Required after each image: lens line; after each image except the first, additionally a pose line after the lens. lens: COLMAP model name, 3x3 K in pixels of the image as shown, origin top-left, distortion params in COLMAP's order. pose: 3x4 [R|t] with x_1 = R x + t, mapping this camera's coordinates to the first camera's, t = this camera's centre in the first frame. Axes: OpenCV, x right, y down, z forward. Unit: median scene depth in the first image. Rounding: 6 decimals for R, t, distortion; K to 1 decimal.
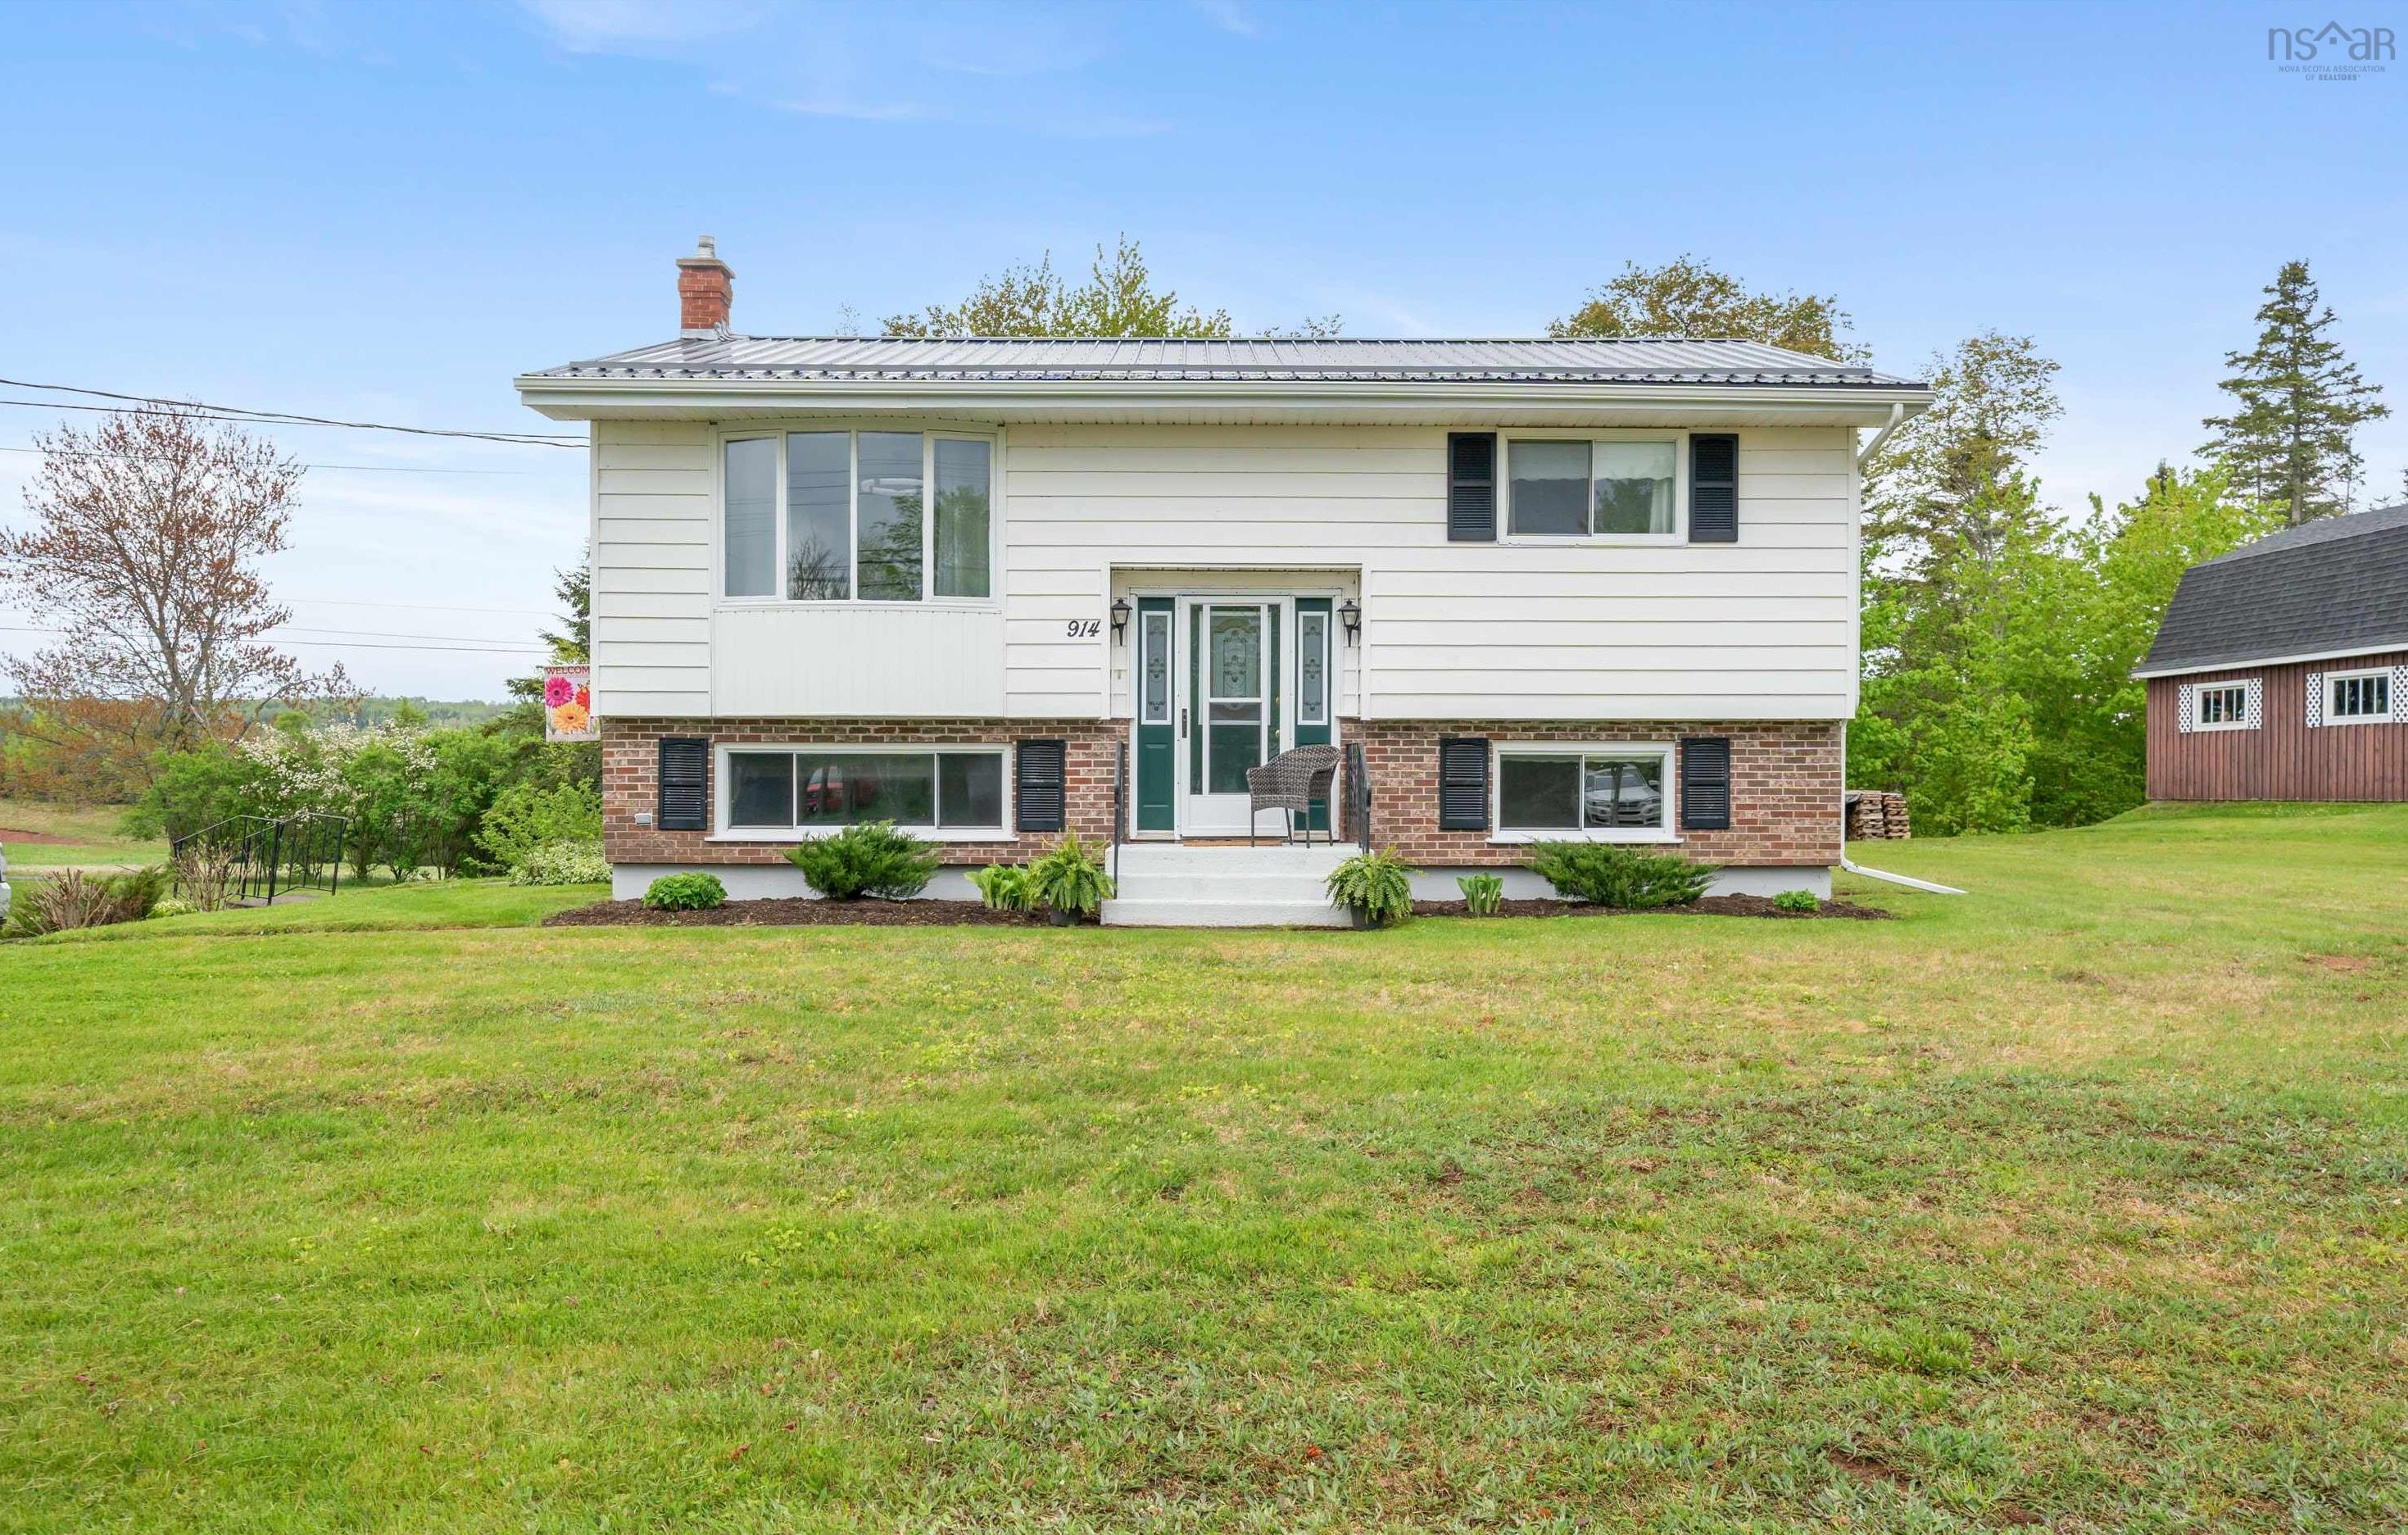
lens RADIAL K [[1569.9, 0, 1204.0], [0, 1569.9, 767.5], [0, 0, 1]] dist [-0.004388, -0.000340]
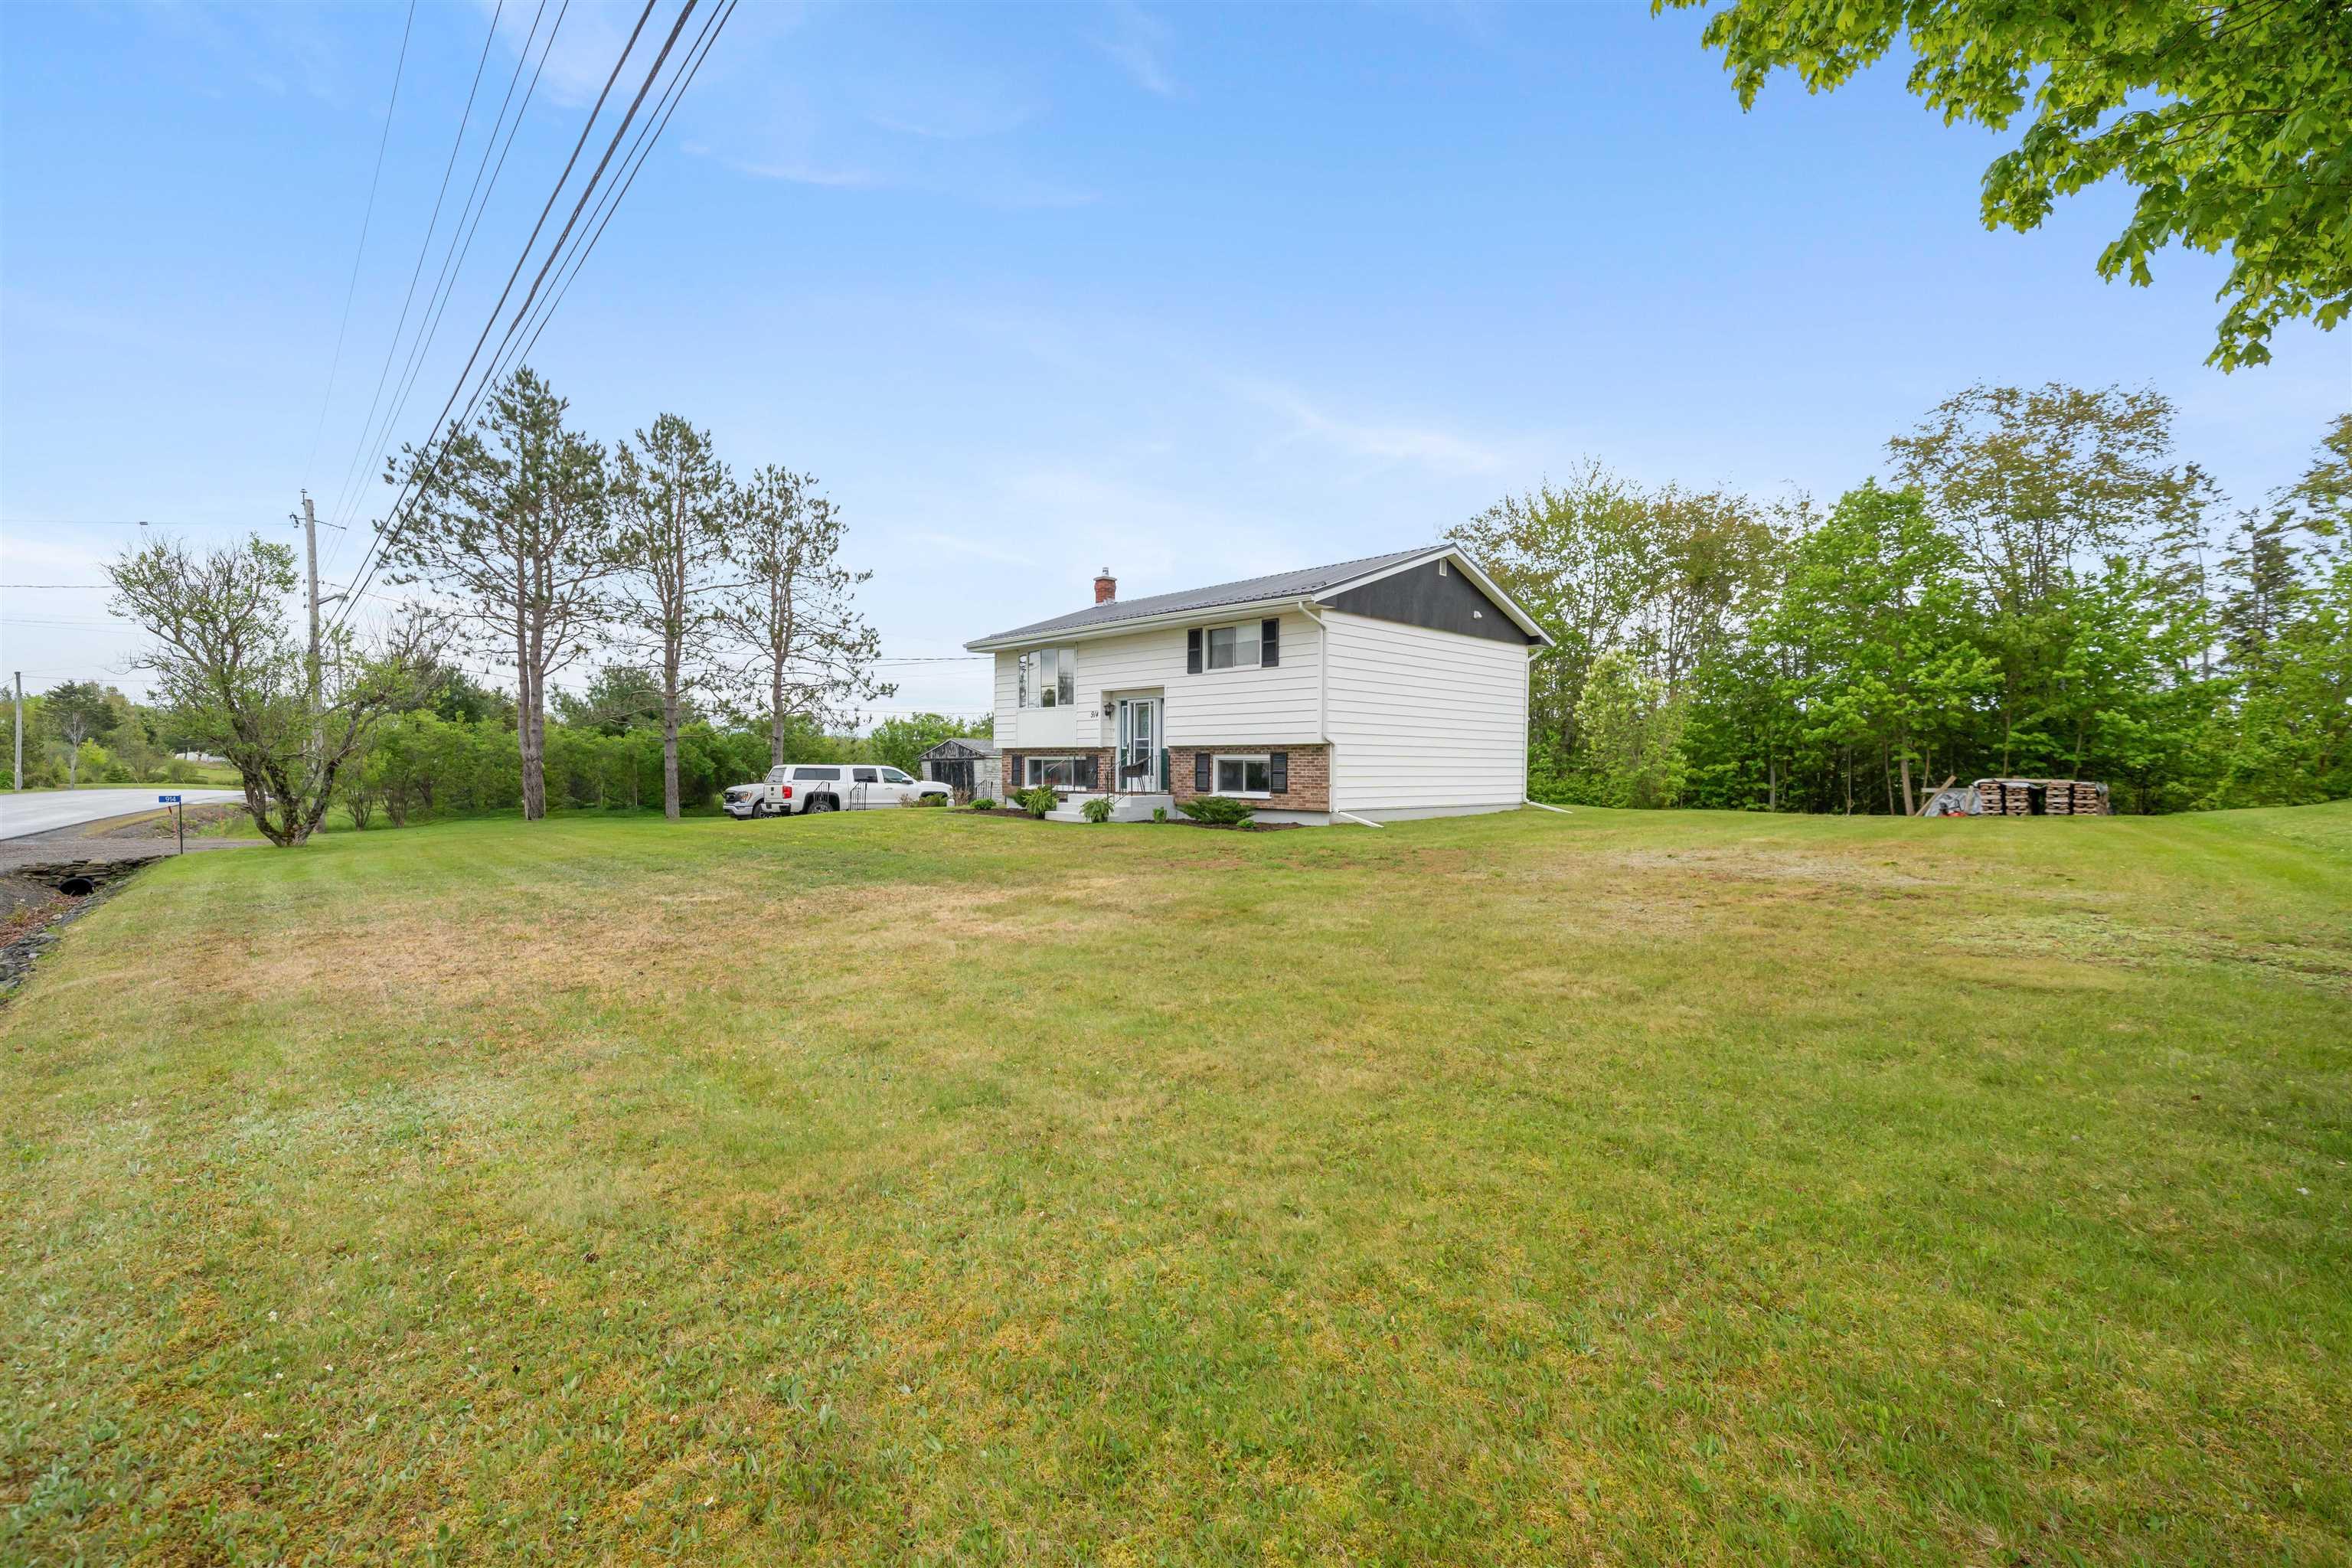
lens RADIAL K [[918.8, 0, 1176.0], [0, 918.8, 784.0], [0, 0, 1]] dist [0.000096, -0.000001]
pose [[0.706525, 0.017000, -0.707484, 1.146469], [-0.003996, 0.999791, 0.020033, 0.000397], [0.707677, -0.011327, 0.706445, -0.037831]]
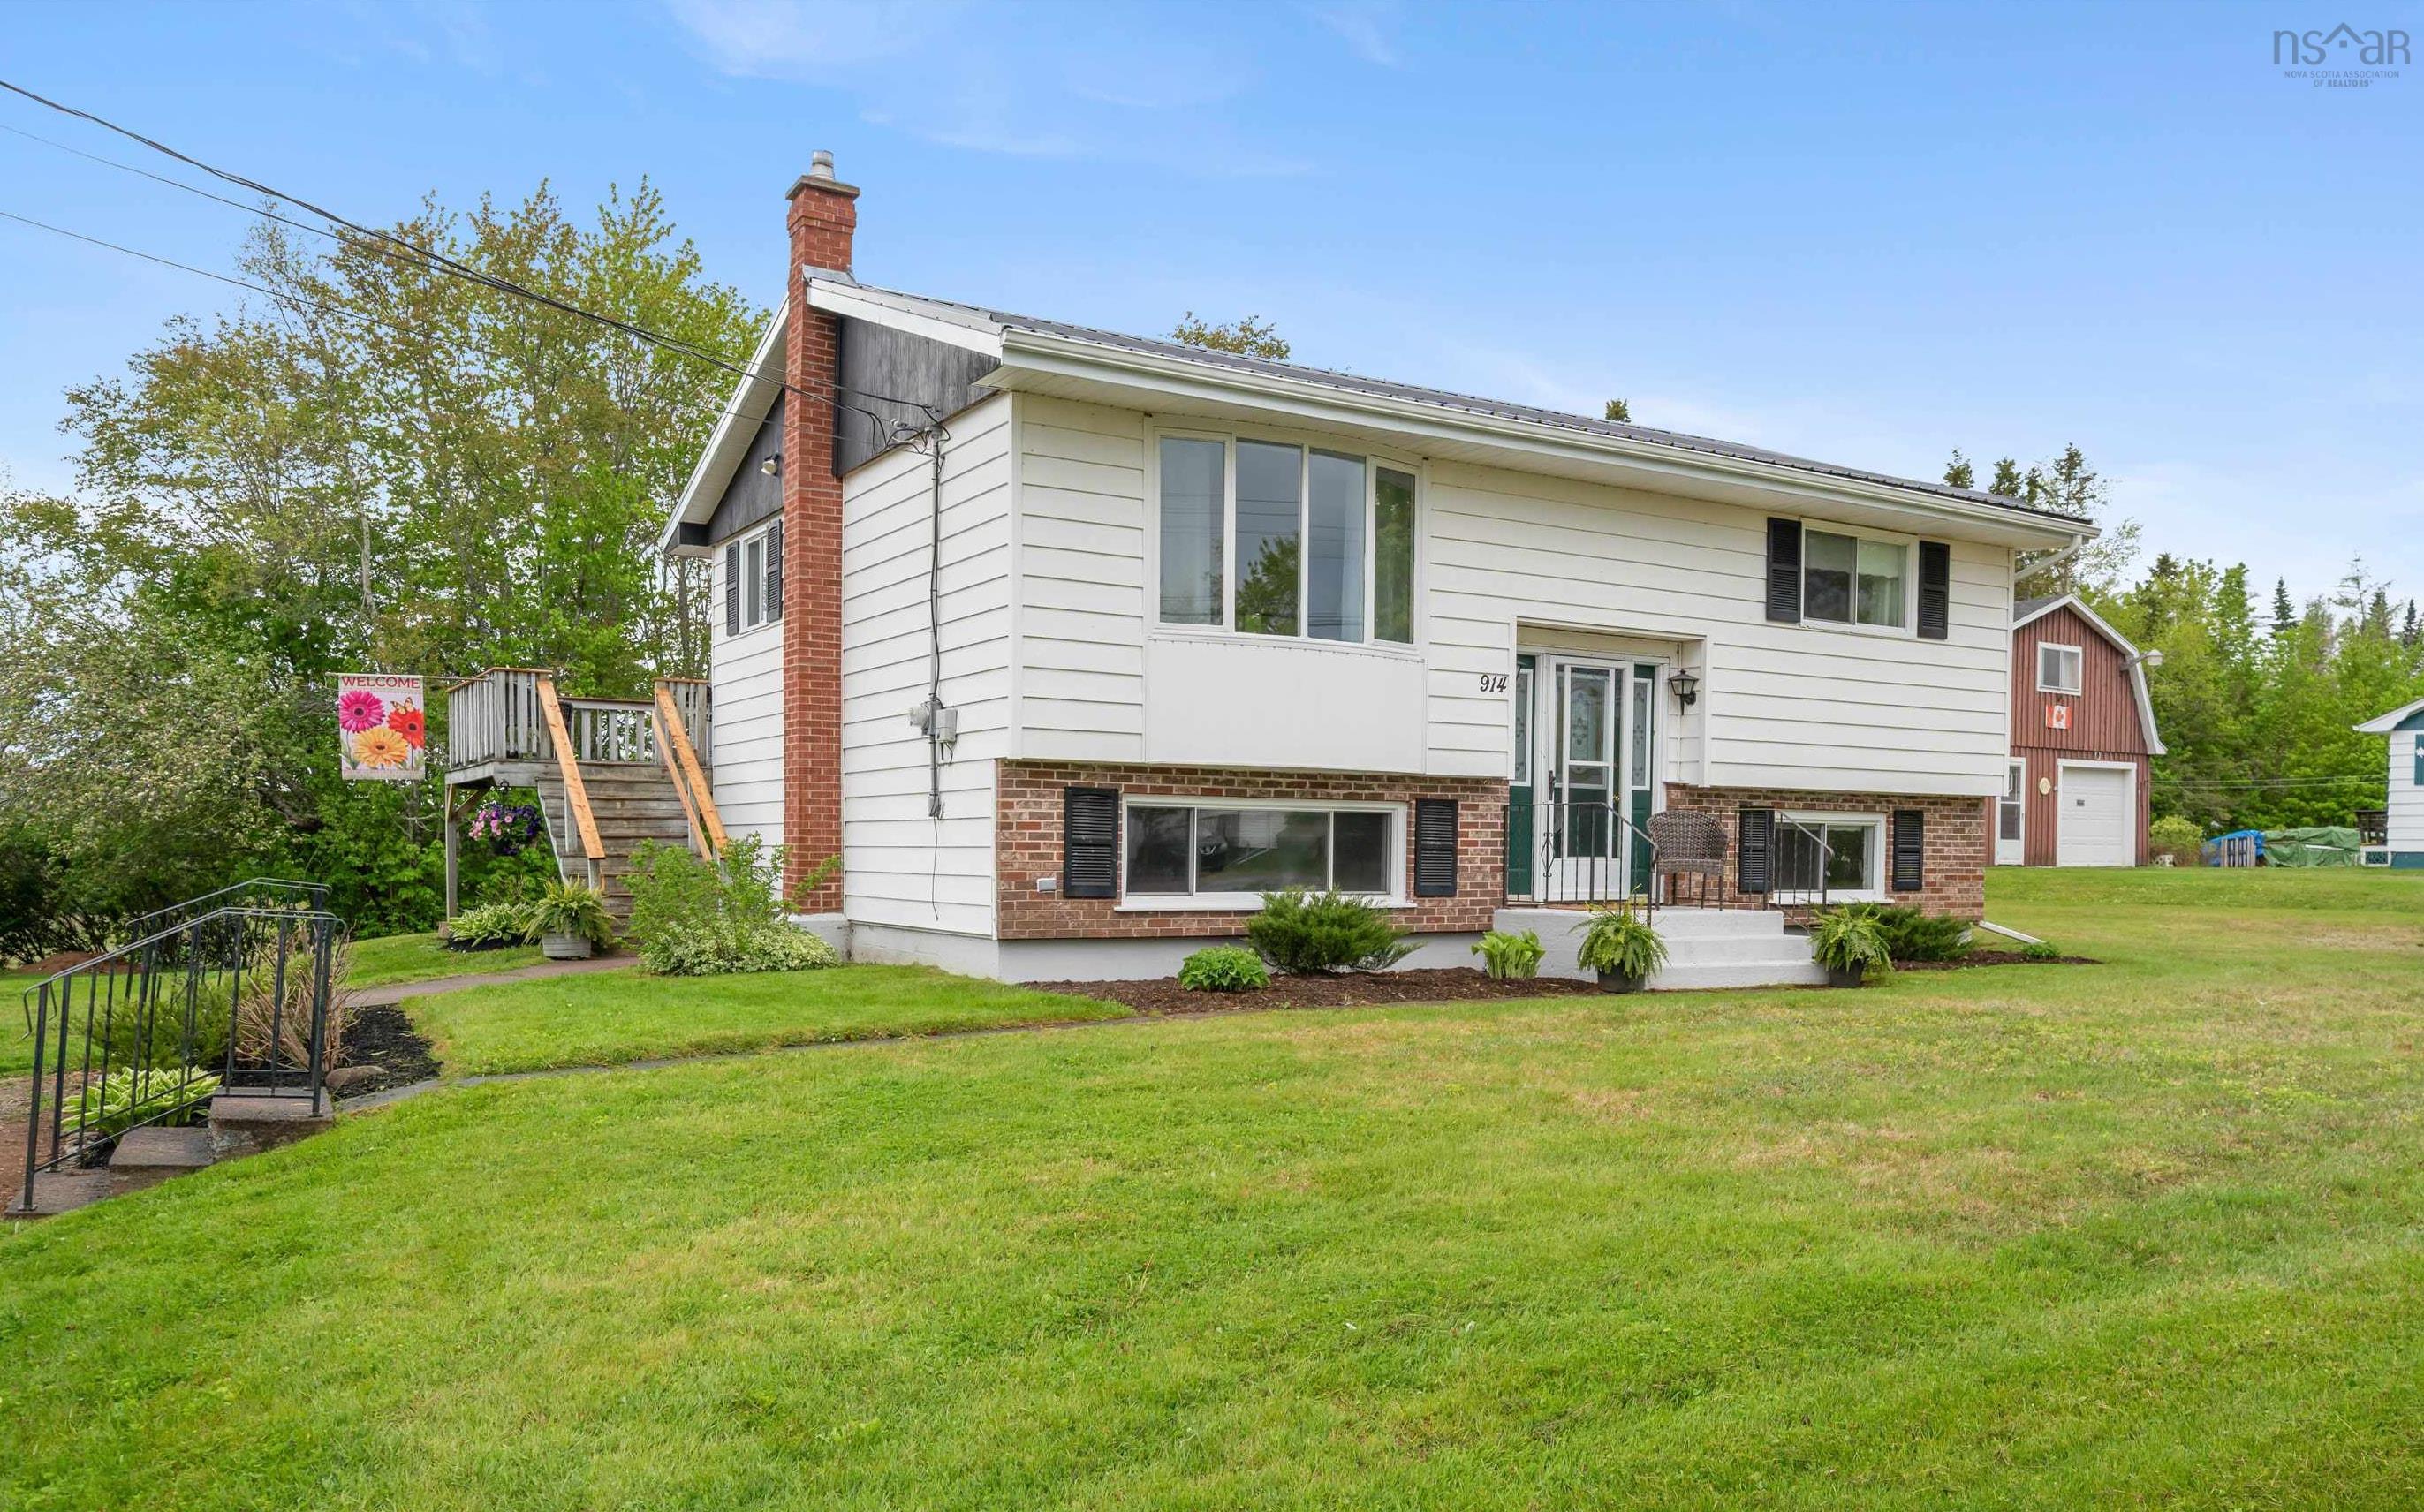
lens RADIAL K [[1750.8, 0, 1217.8], [0, 1750.8, 844.8], [0, 0, 1]] dist [0.001269, 0.000077]
pose [[0.860857, 0.008308, 0.508778, -0.748341], [-0.013187, 0.999895, 0.005986, 0.005112], [-0.508675, -0.011862, 0.860877, 0.166262]]
